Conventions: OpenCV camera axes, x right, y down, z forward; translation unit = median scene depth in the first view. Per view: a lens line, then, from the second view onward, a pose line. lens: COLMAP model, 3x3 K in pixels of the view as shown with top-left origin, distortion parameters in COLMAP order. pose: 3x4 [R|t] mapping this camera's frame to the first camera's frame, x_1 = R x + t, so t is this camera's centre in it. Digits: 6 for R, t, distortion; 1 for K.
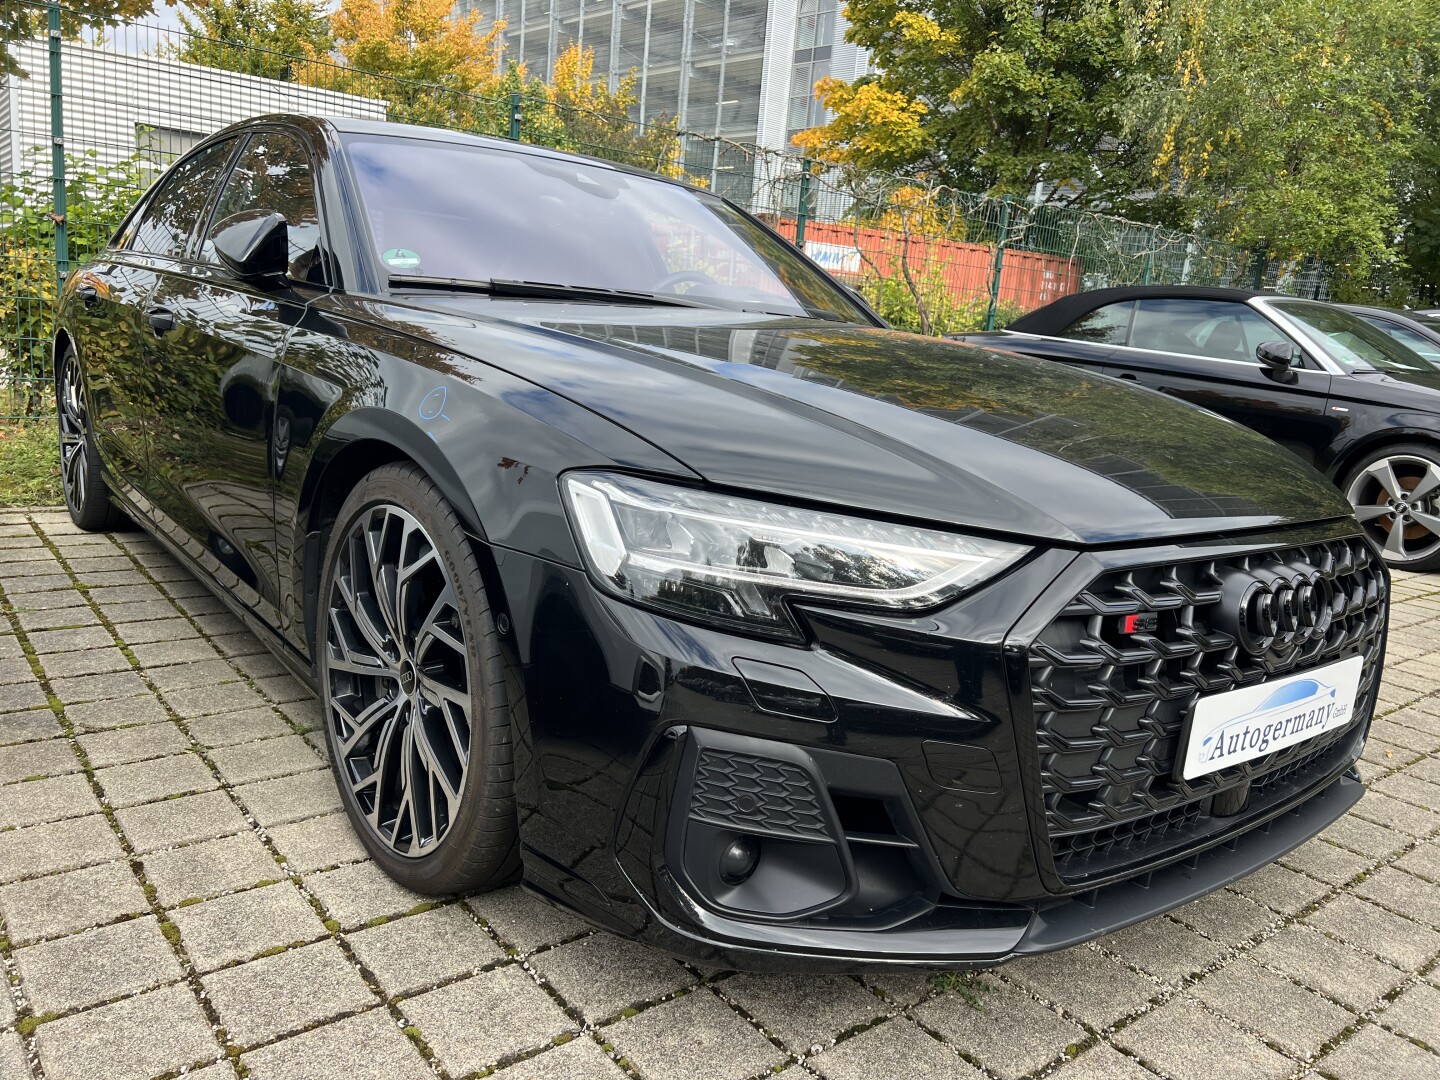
lens RADIAL K [[1095.0, 0, 737.7], [0, 1095.0, 541.5], [0, 0, 1]] dist [0.043984, -0.054515]
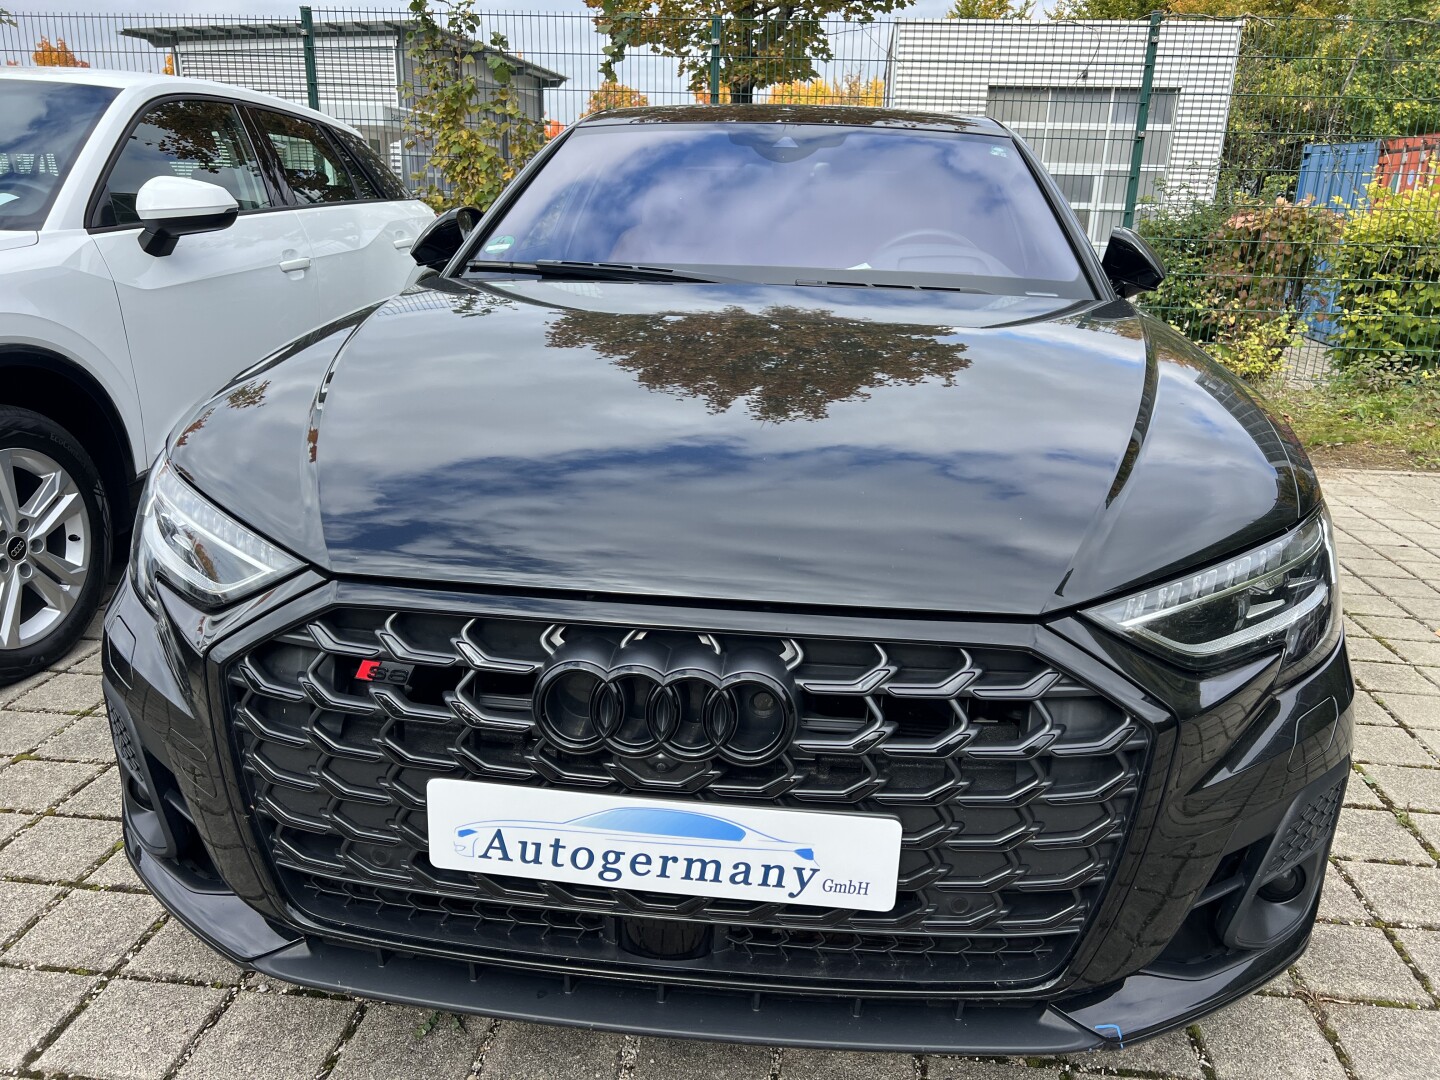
lens RADIAL K [[1095.0, 0, 737.7], [0, 1095.0, 541.5], [0, 0, 1]] dist [0.043984, -0.054515]
pose [[0.710238, 0.147684, -0.688296, 0.115194], [-0.111417, 0.989005, 0.097237, -0.014561], [0.695089, 0.007626, 0.718884, 0.056264]]
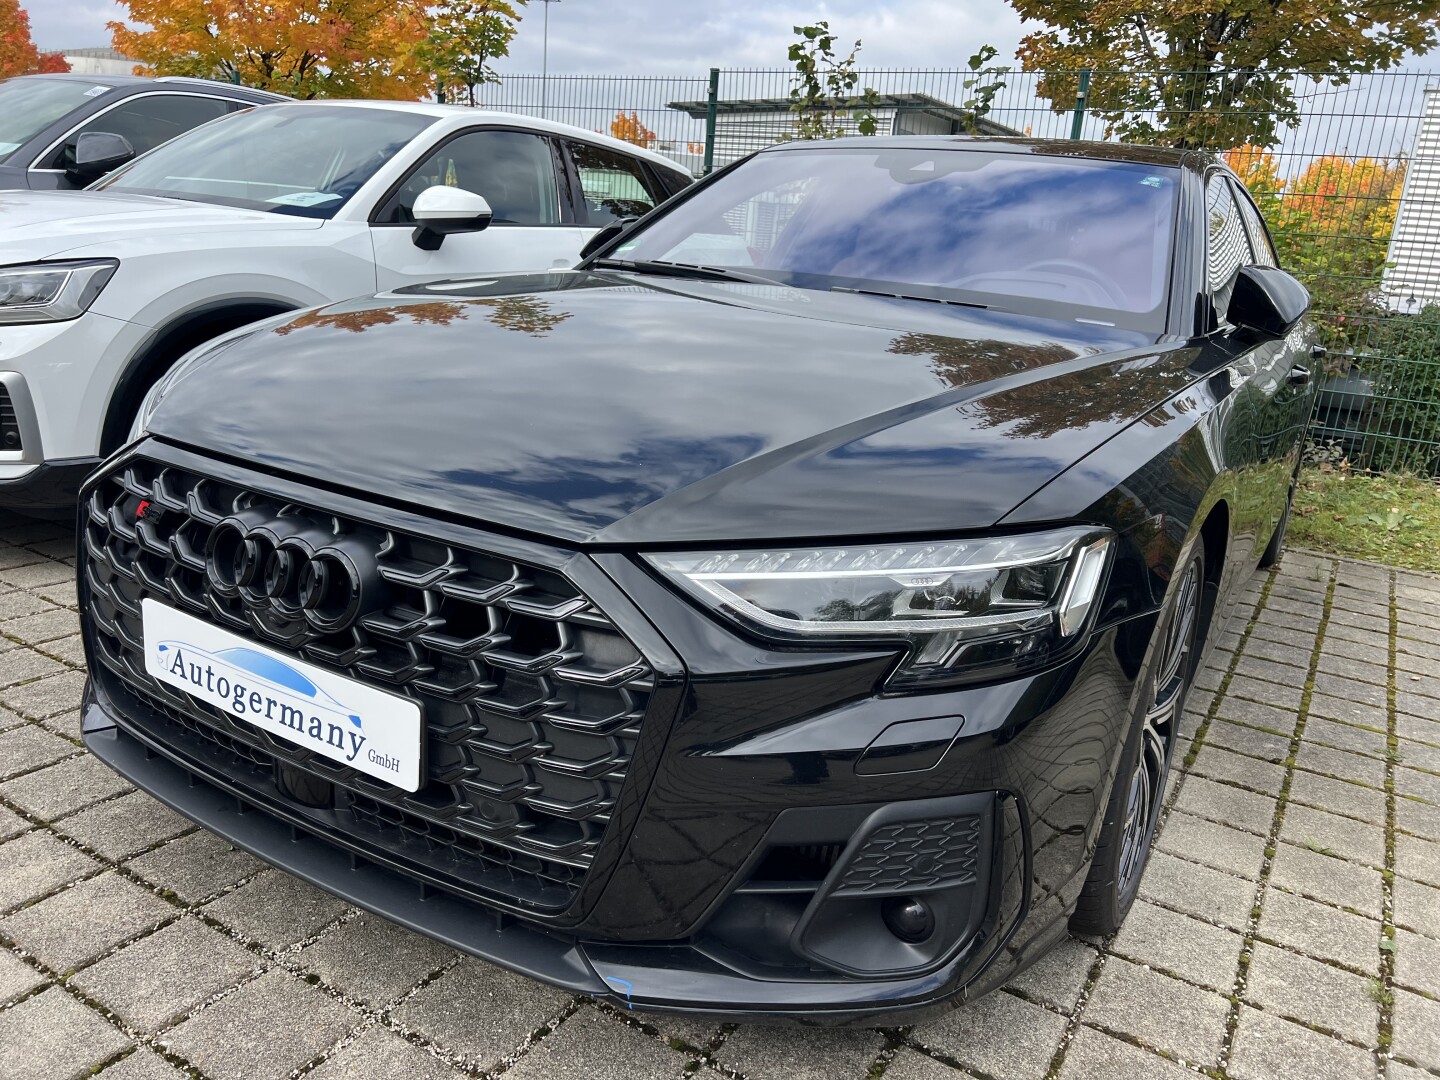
lens RADIAL K [[1095.0, 0, 737.7], [0, 1095.0, 541.5], [0, 0, 1]] dist [0.043984, -0.054515]
pose [[0.349333, 0.193551, -0.916790, 0.158426], [-0.240667, 0.964142, 0.111844, -0.016235], [0.905564, 0.181570, 0.383388, 0.111081]]
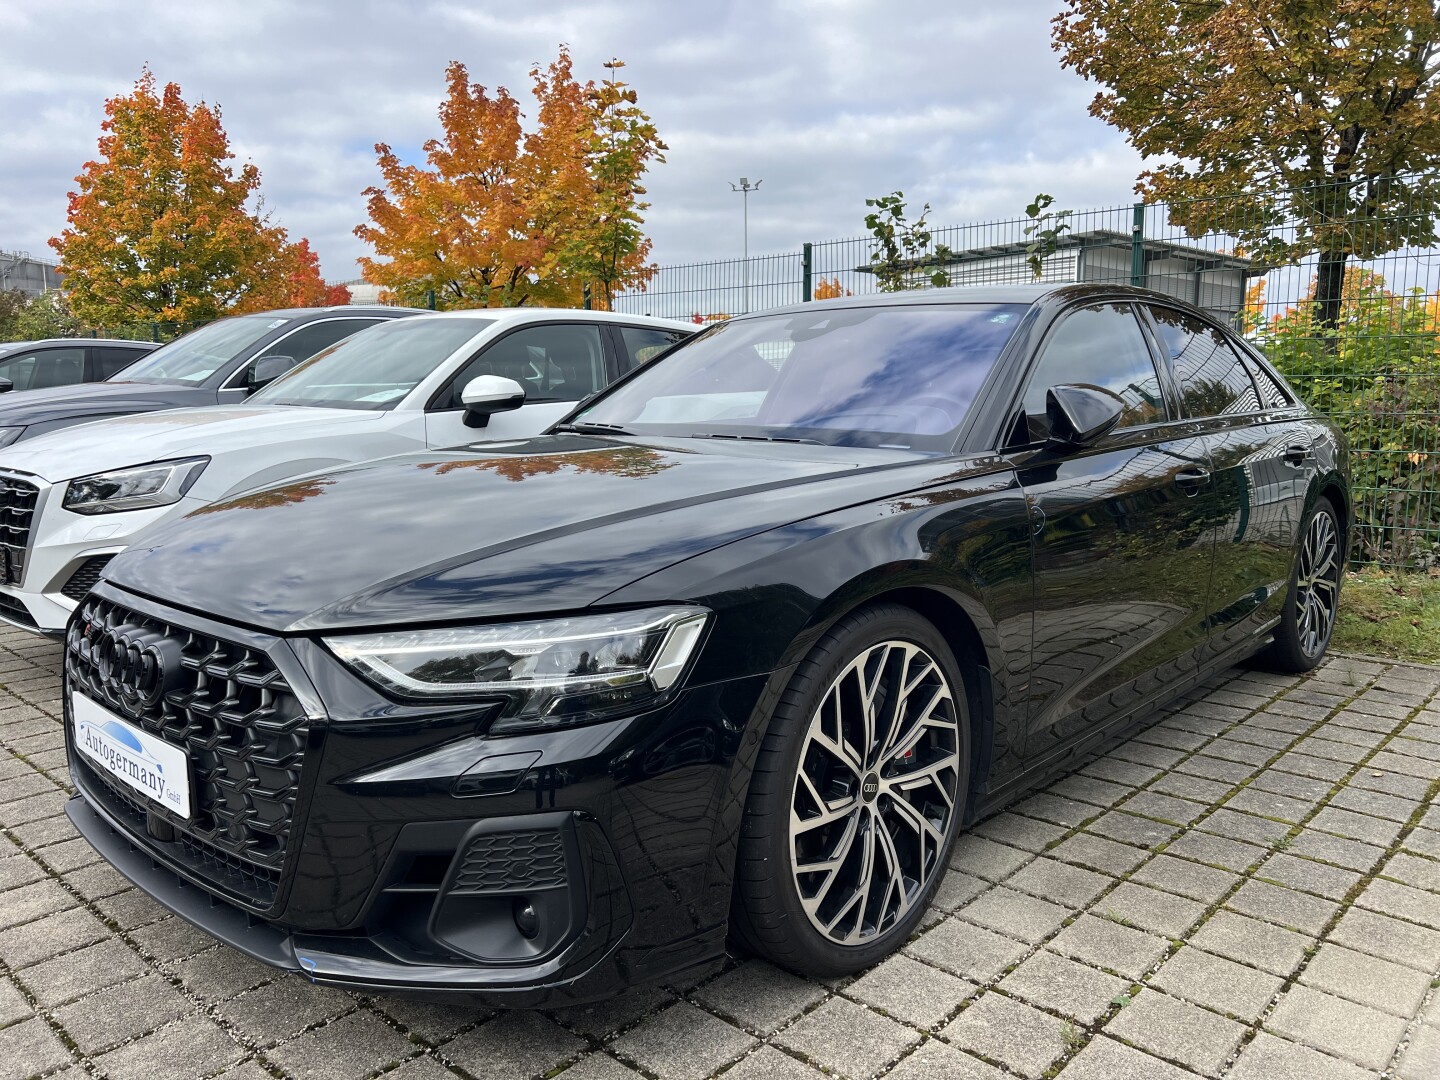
lens RADIAL K [[1094.9, 0, 731.4], [0, 1094.9, 537.2], [0, 0, 1]] dist [0.056829, -0.069556]
pose [[0.143188, 0.049119, -0.988476, 0.202588], [-0.181213, 0.983184, 0.022606, -0.025571], [0.972964, 0.175888, 0.149681, 0.161715]]
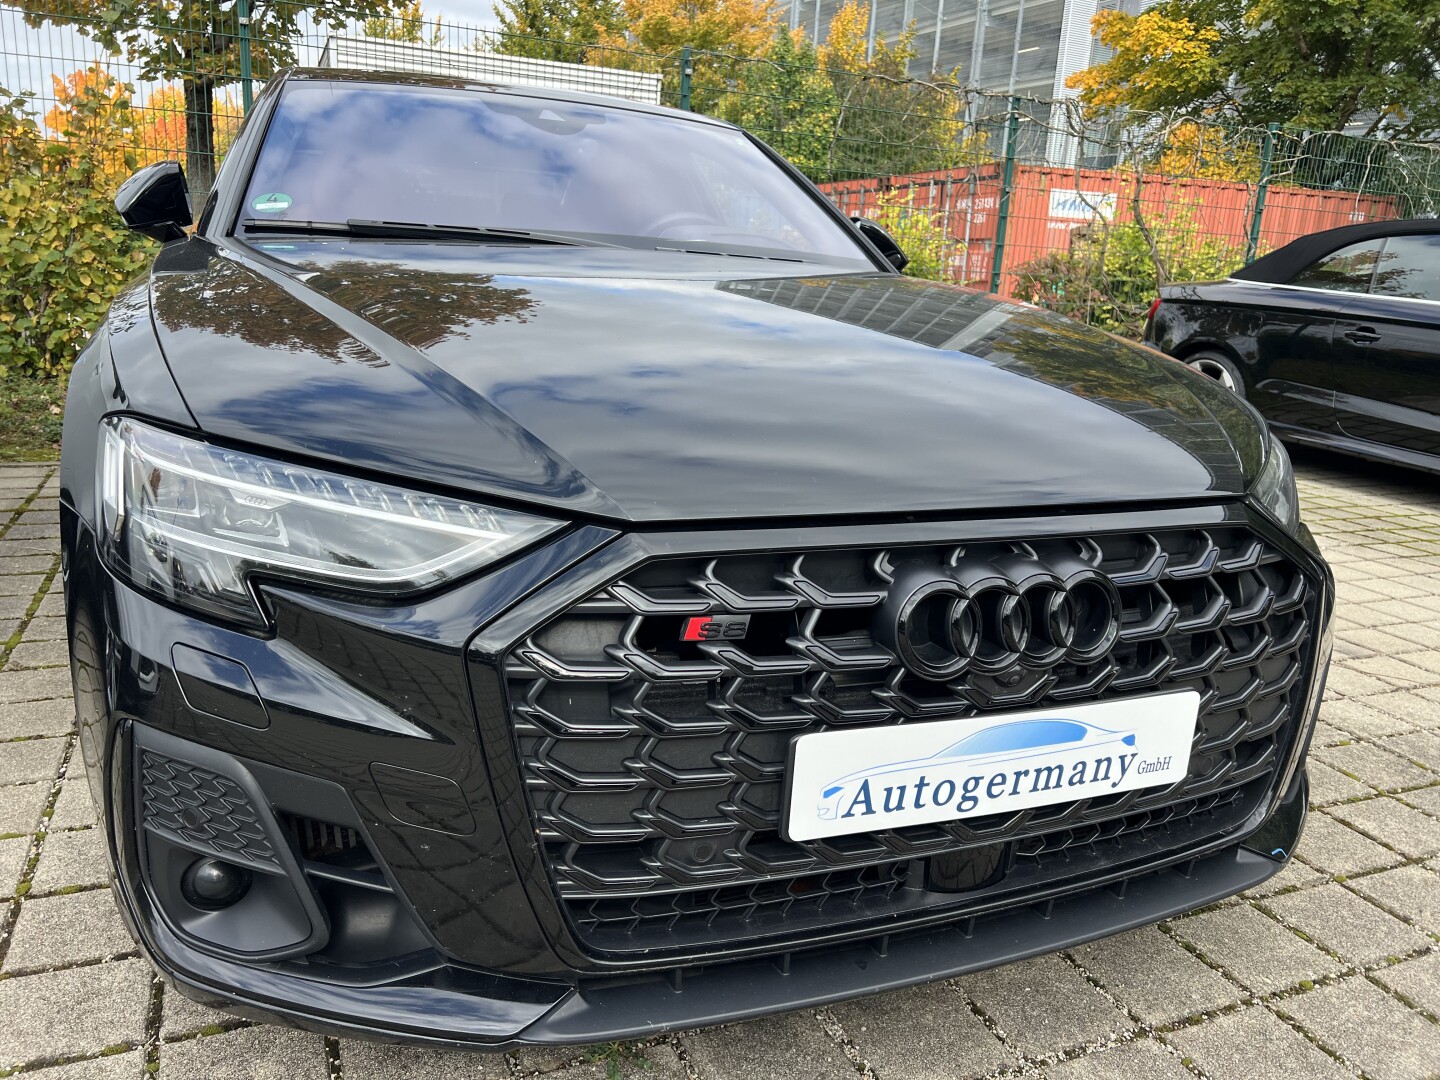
lens RADIAL K [[1095.0, 0, 737.7], [0, 1095.0, 541.5], [0, 0, 1]] dist [0.043984, -0.054515]
pose [[0.962685, 0.039184, -0.267772, 0.057608], [-0.031534, 0.998964, 0.032810, -0.001000], [0.268780, -0.023142, 0.962924, 0.028603]]
